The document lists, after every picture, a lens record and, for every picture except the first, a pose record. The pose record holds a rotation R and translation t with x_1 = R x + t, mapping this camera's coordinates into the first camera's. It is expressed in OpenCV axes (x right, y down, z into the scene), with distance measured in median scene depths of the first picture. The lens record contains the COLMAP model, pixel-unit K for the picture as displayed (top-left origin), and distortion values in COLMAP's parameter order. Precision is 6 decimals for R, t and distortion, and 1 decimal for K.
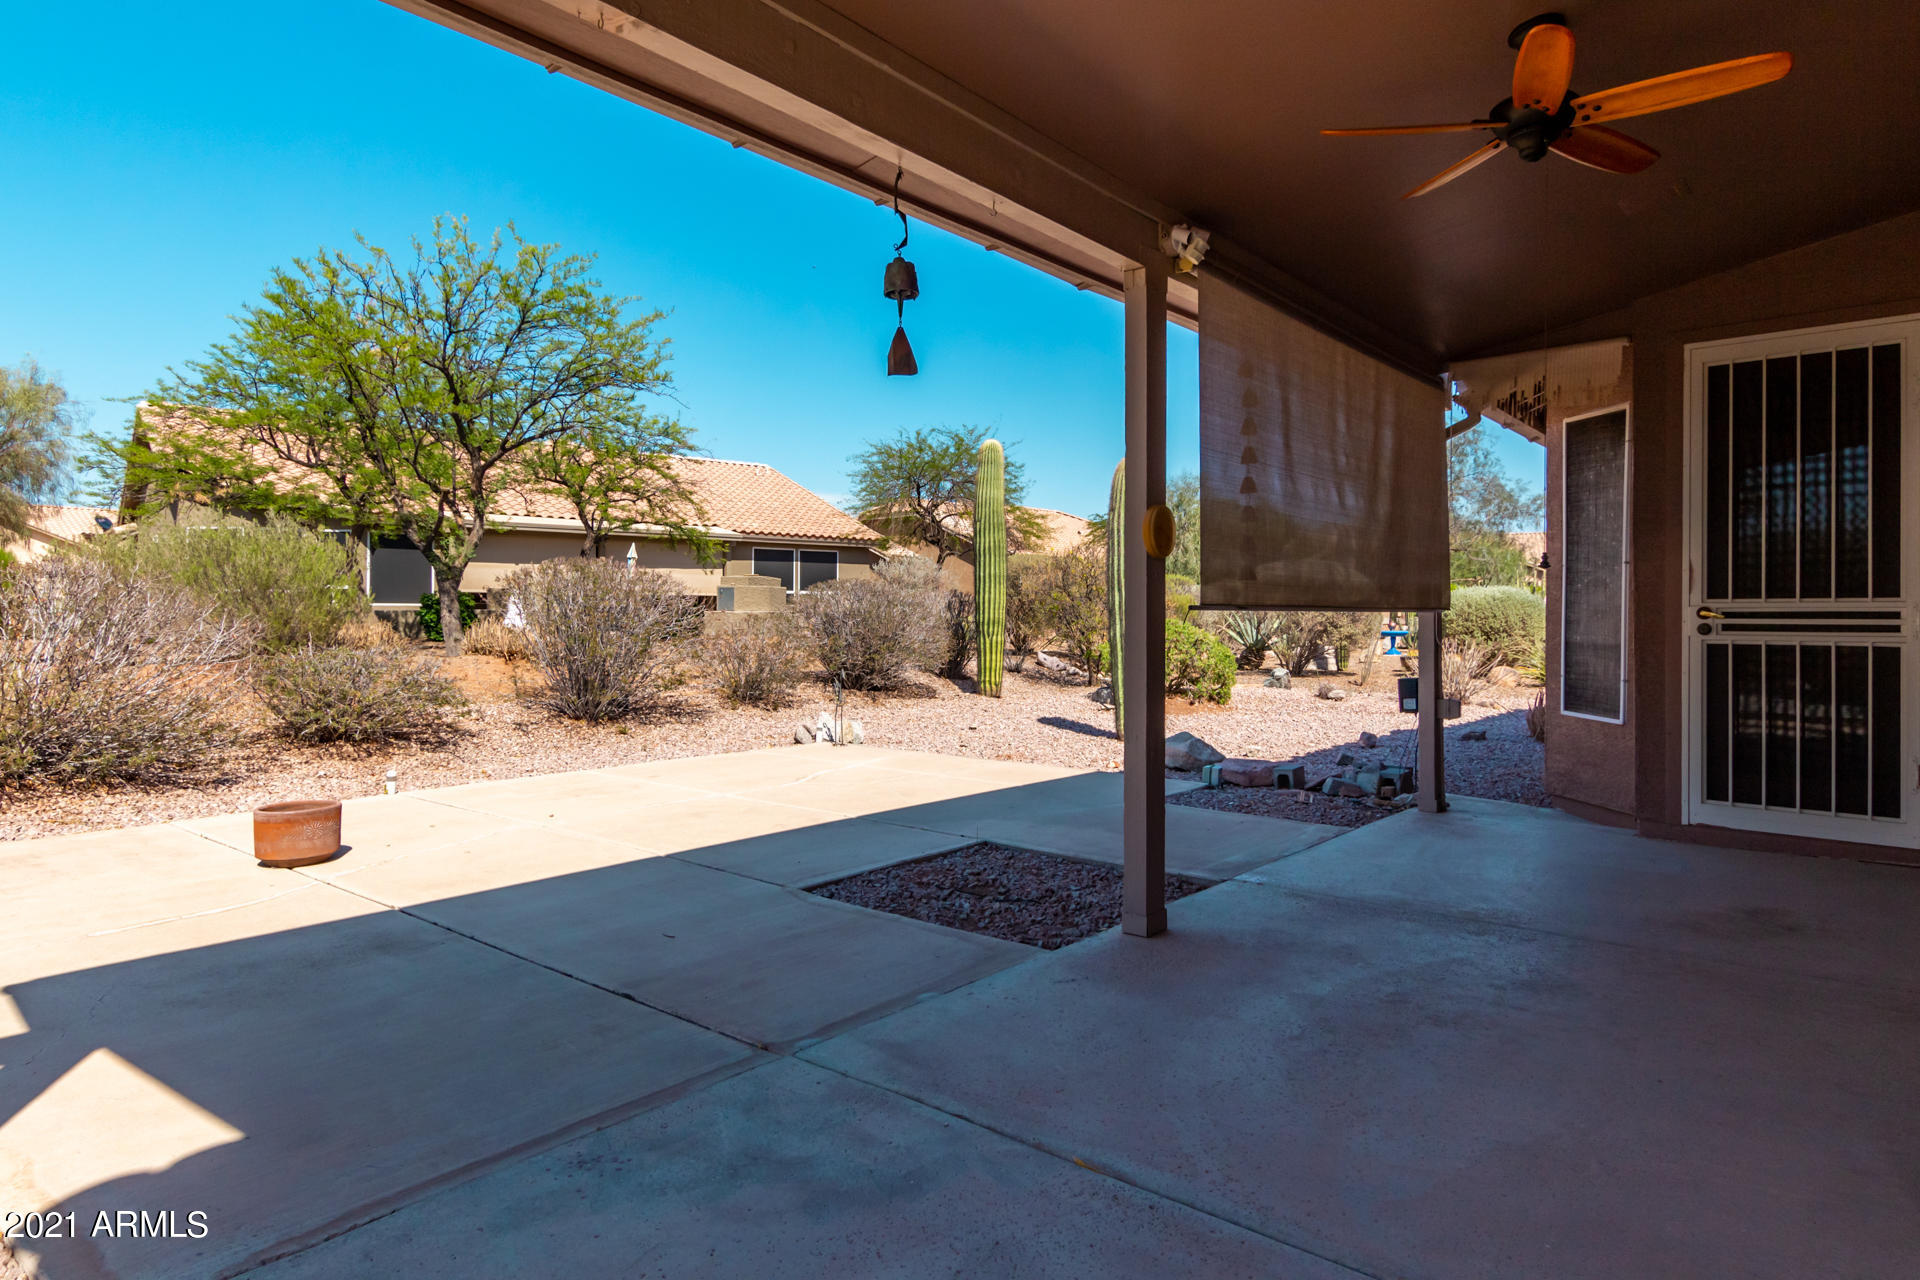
lens RADIAL K [[1086.4, 0, 960.0], [0, 1086.4, 640.0], [0, 0, 1]] dist [0.002981, -0.000059]
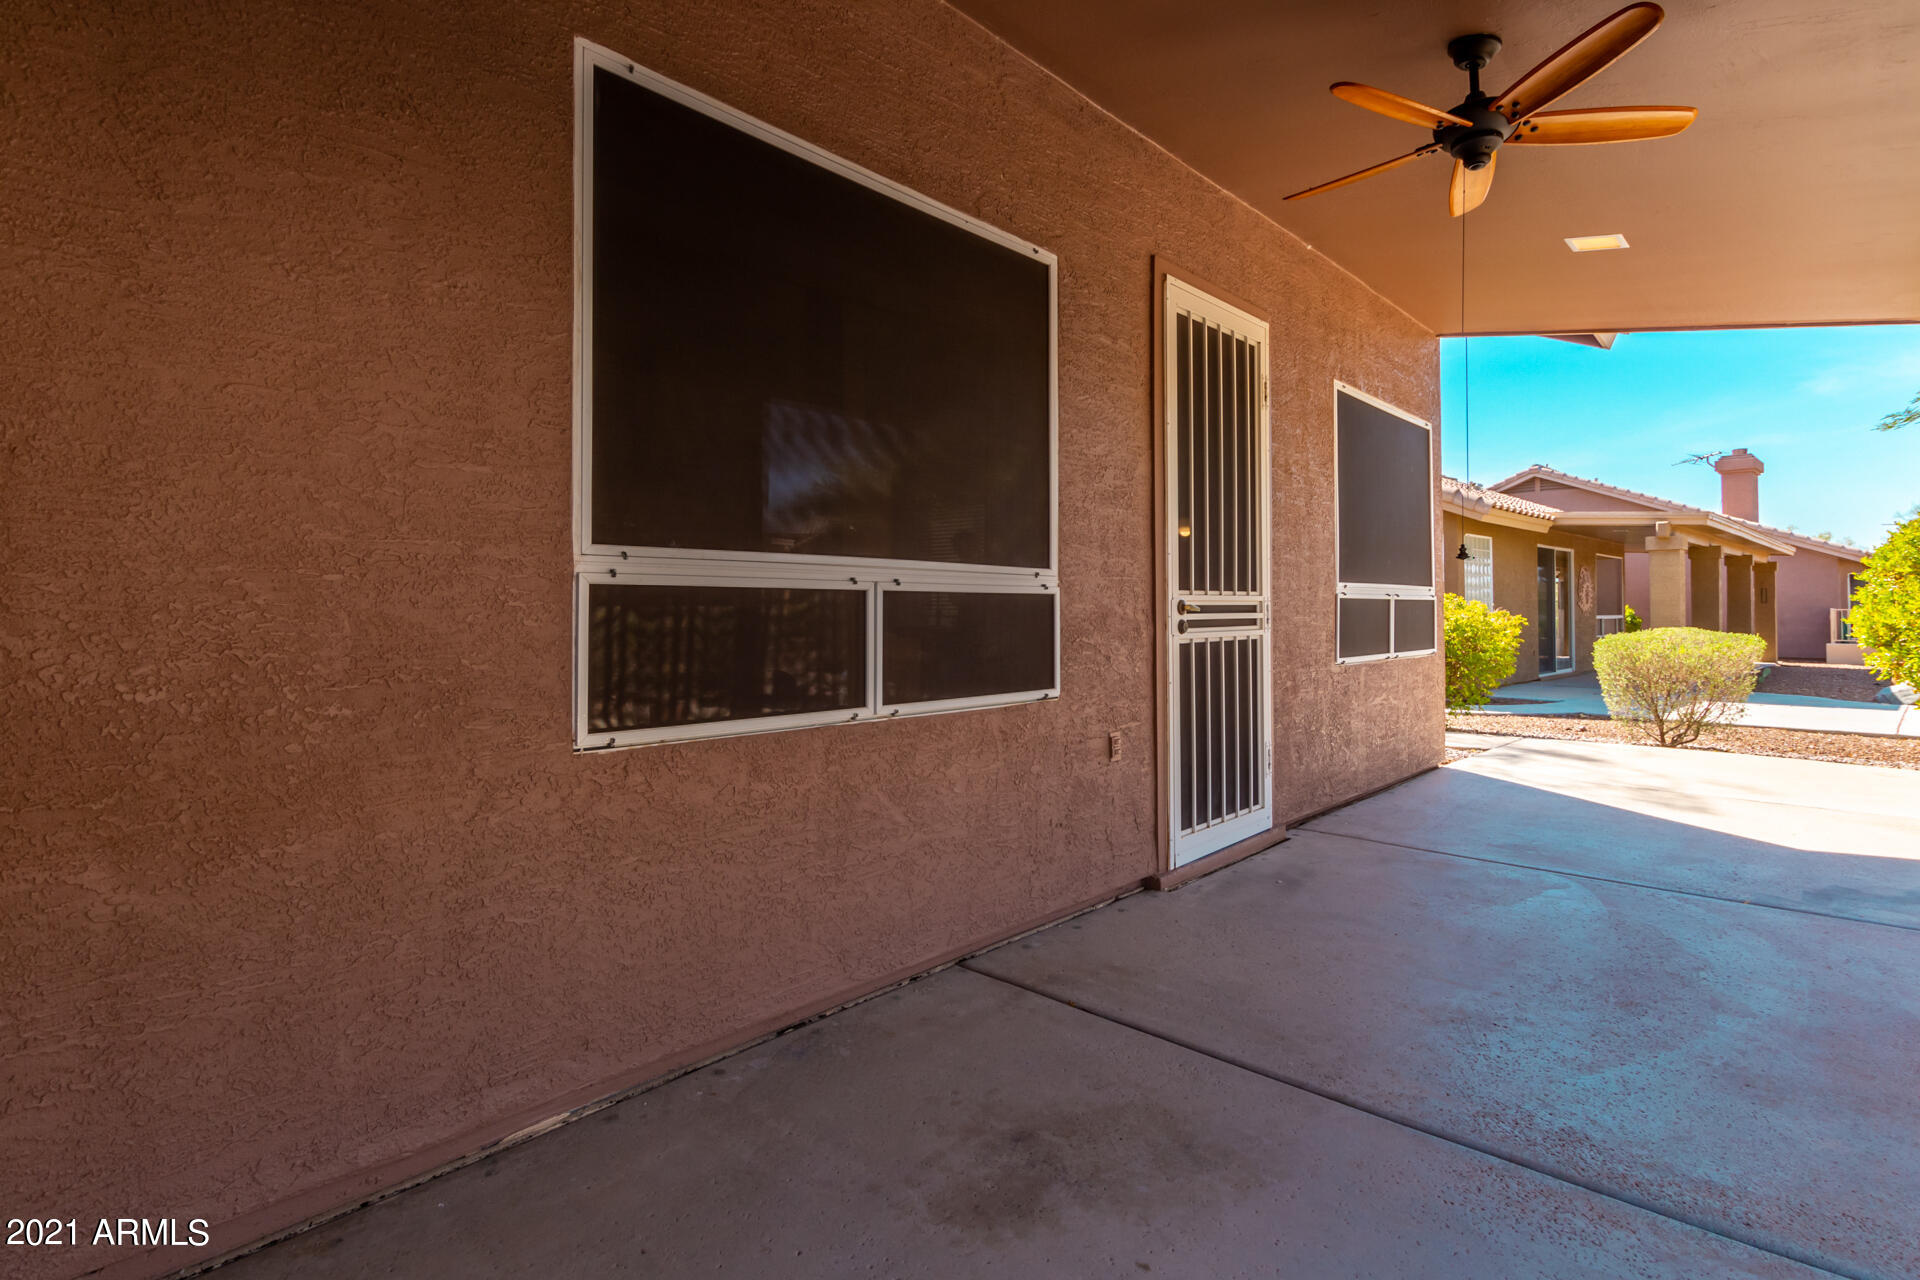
lens RADIAL K [[962.7, 0, 960.5], [0, 962.7, 591.1], [0, 0, 1]] dist [0.021911, -0.000432]
pose [[-0.999360, 0.004969, 0.035426, 0.921313], [0.004768, 0.999972, -0.005739, -0.031310], [-0.035453, -0.005566, -0.999356, 1.806528]]
